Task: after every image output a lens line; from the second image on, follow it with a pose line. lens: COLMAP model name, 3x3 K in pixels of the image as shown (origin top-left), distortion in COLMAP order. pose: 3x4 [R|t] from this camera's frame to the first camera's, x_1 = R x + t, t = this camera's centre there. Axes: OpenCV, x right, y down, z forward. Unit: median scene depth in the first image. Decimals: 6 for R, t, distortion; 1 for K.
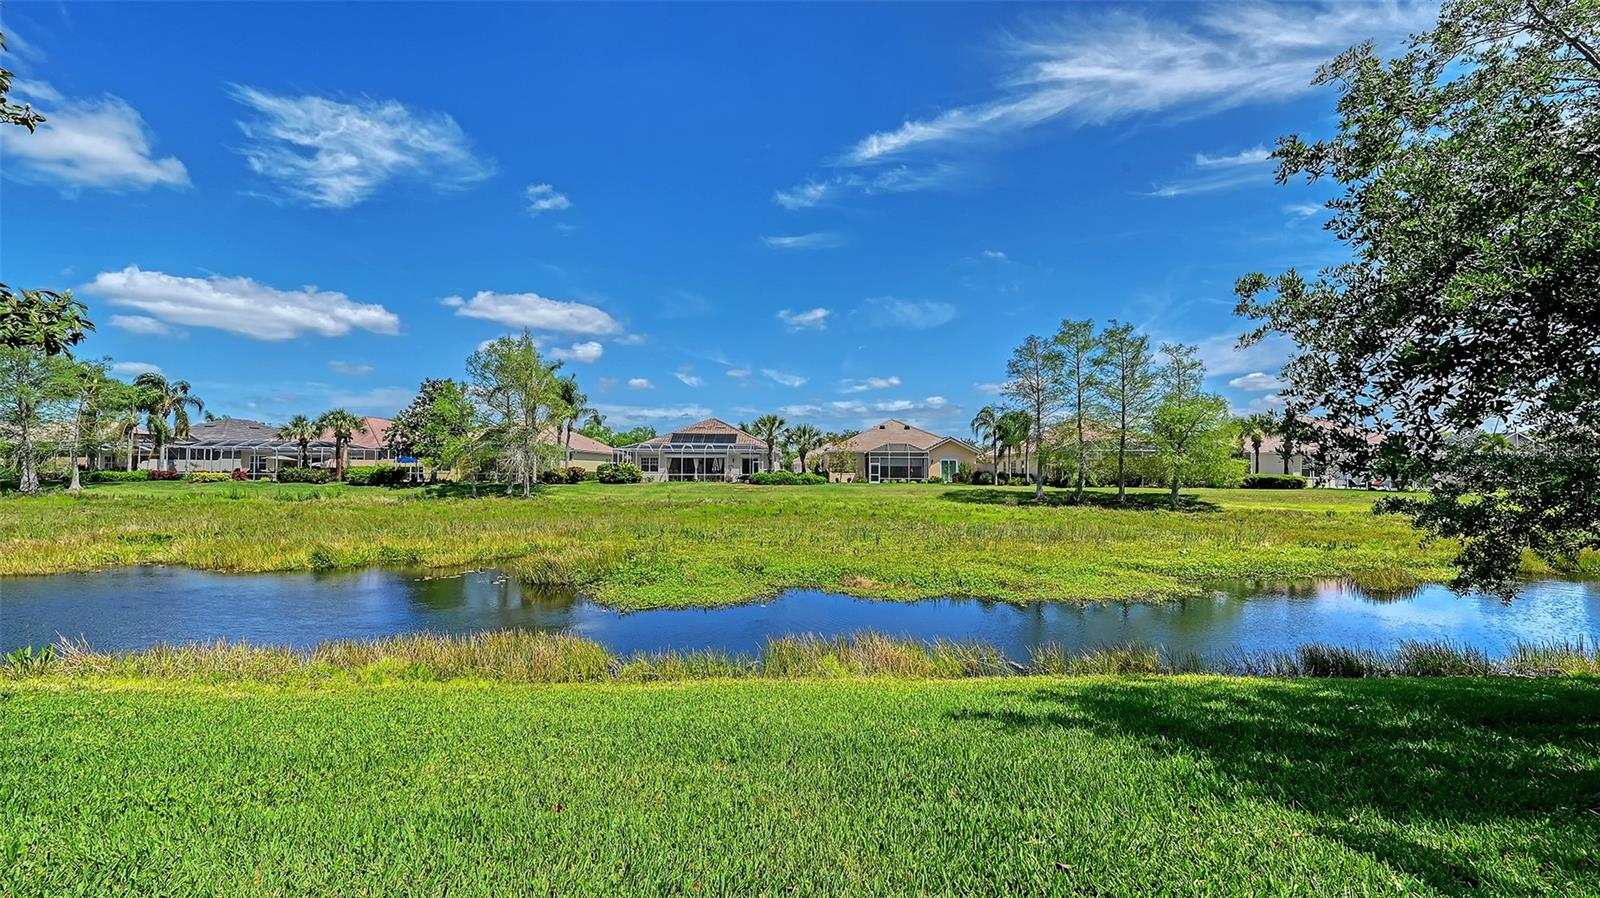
lens RADIAL K [[640.9, 0, 798.0], [0, 640.9, 457.2], [0, 0, 1]] dist [0.000841, -0.000008]
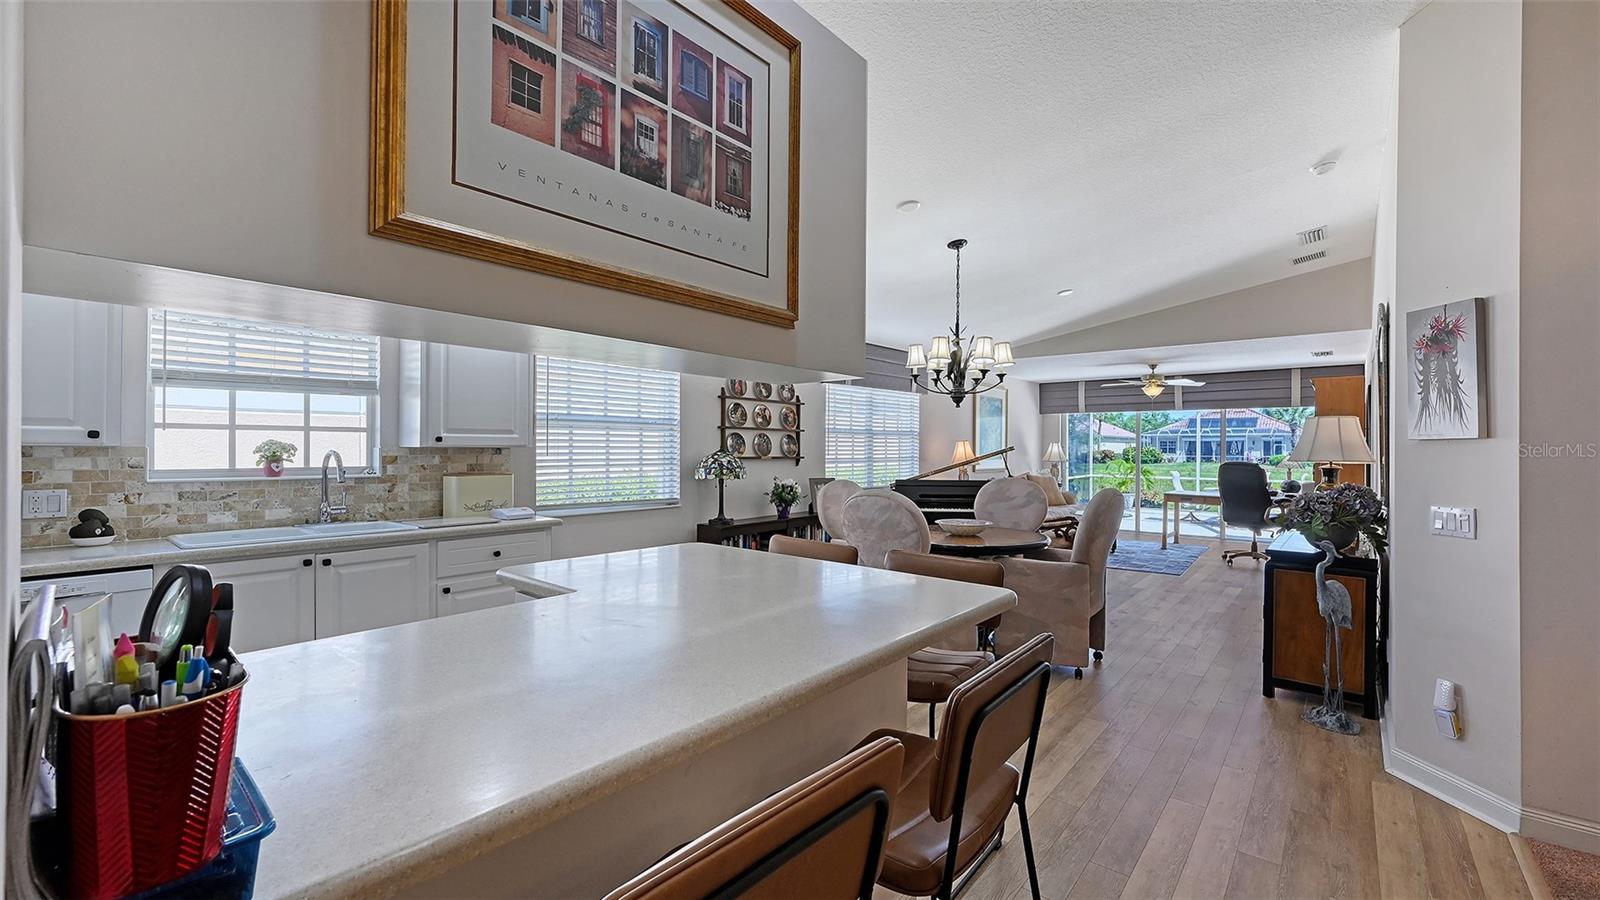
lens RADIAL K [[654.2, 0, 847.0], [0, 654.2, 450.6], [0, 0, 1]] dist [0.001852, 0.000407]
pose [[0.785980, 0.001035, -0.618251, 0.043928], [0.012530, 0.999767, 0.017603, -0.010847], [0.618125, -0.021582, 0.785784, -0.296230]]
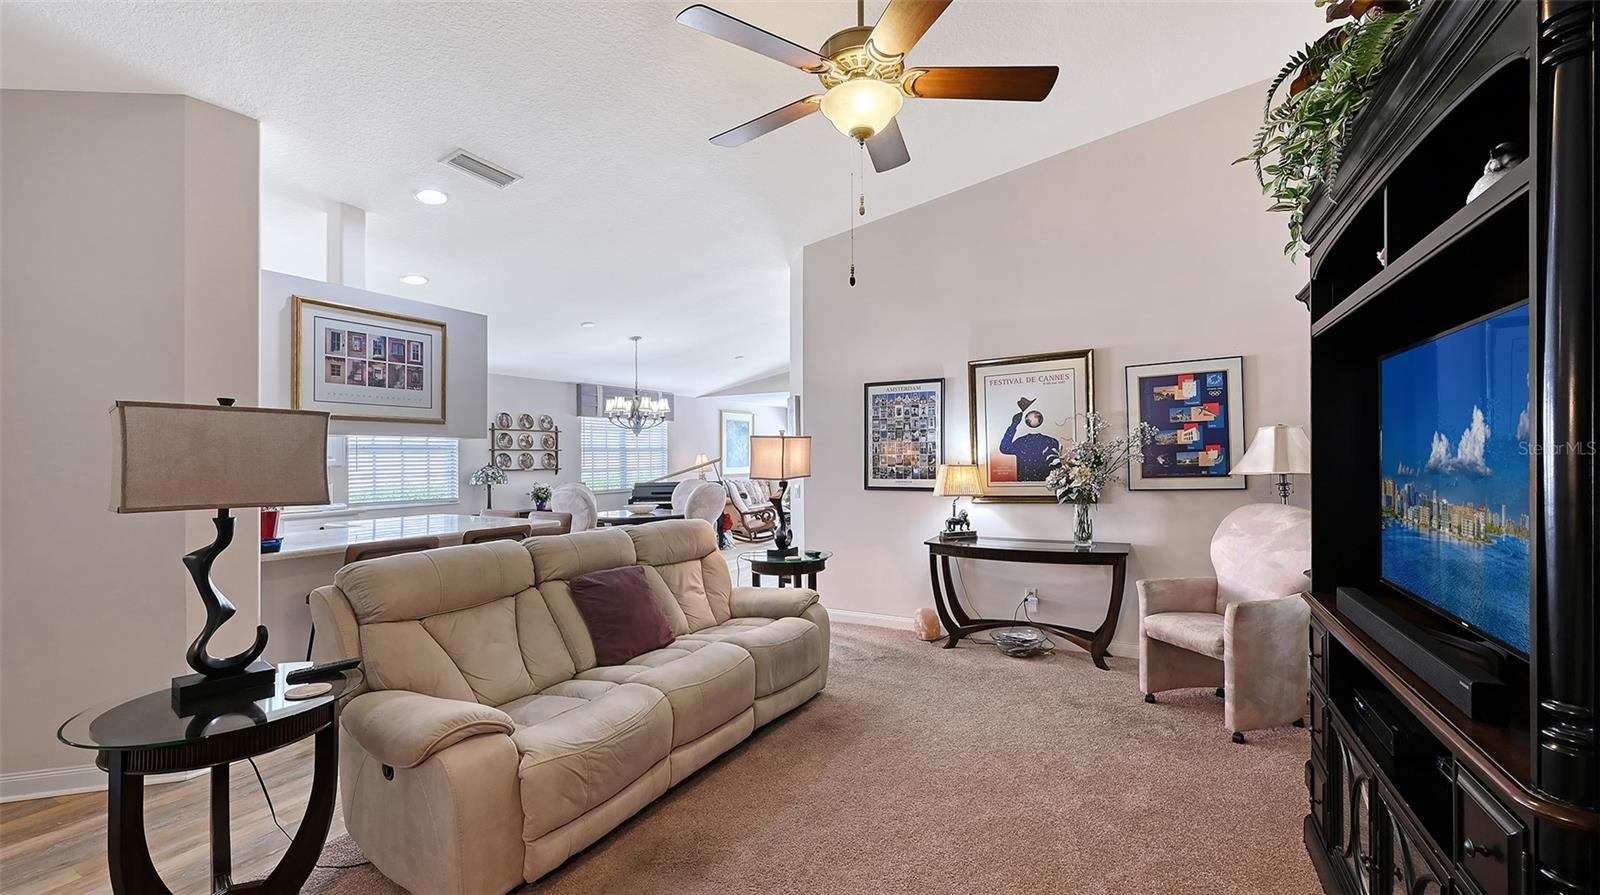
lens RADIAL K [[635.0, 0, 839.2], [0, 635.0, 451.7], [0, 0, 1]] dist [0.001137, -0.000027]
pose [[0.894446, -0.019580, -0.446747, 0.089619], [0.027314, 0.999568, 0.010877, -0.011627], [0.446341, -0.021931, 0.894594, -0.317460]]
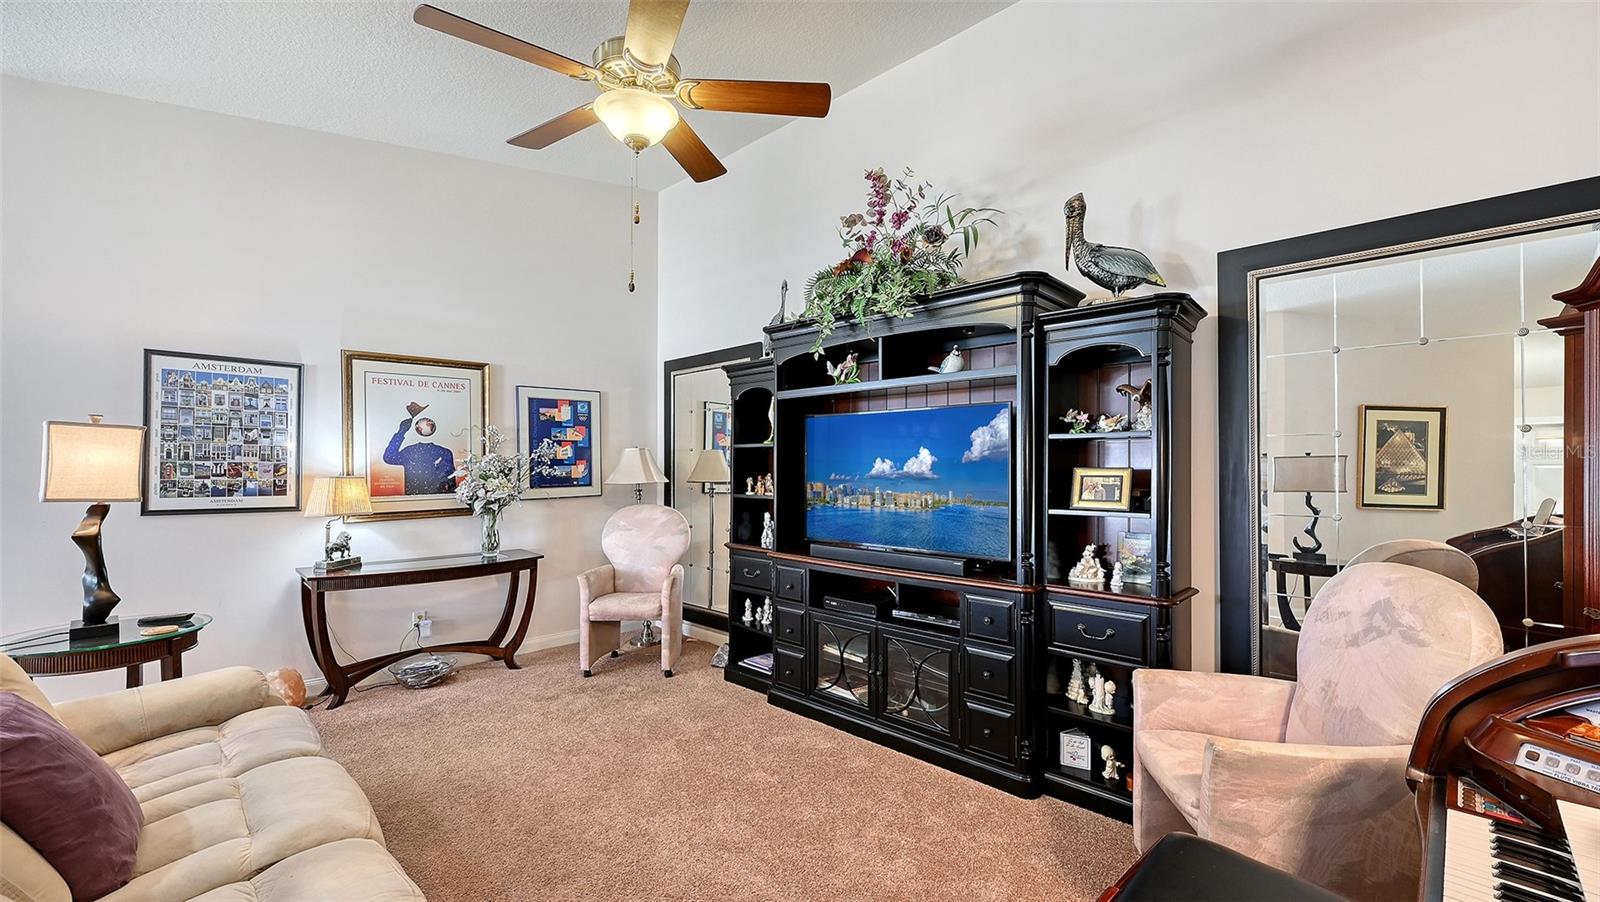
lens RADIAL K [[628.8, 0, 773.9], [0, 628.8, 460.1], [0, 0, 1]] dist [-0.000575, -0.000148]
pose [[0.718291, 0.007430, 0.695703, 0.059904], [-0.017263, 0.999825, 0.007145, -0.011584], [-0.695529, -0.017142, 0.718294, -0.315896]]
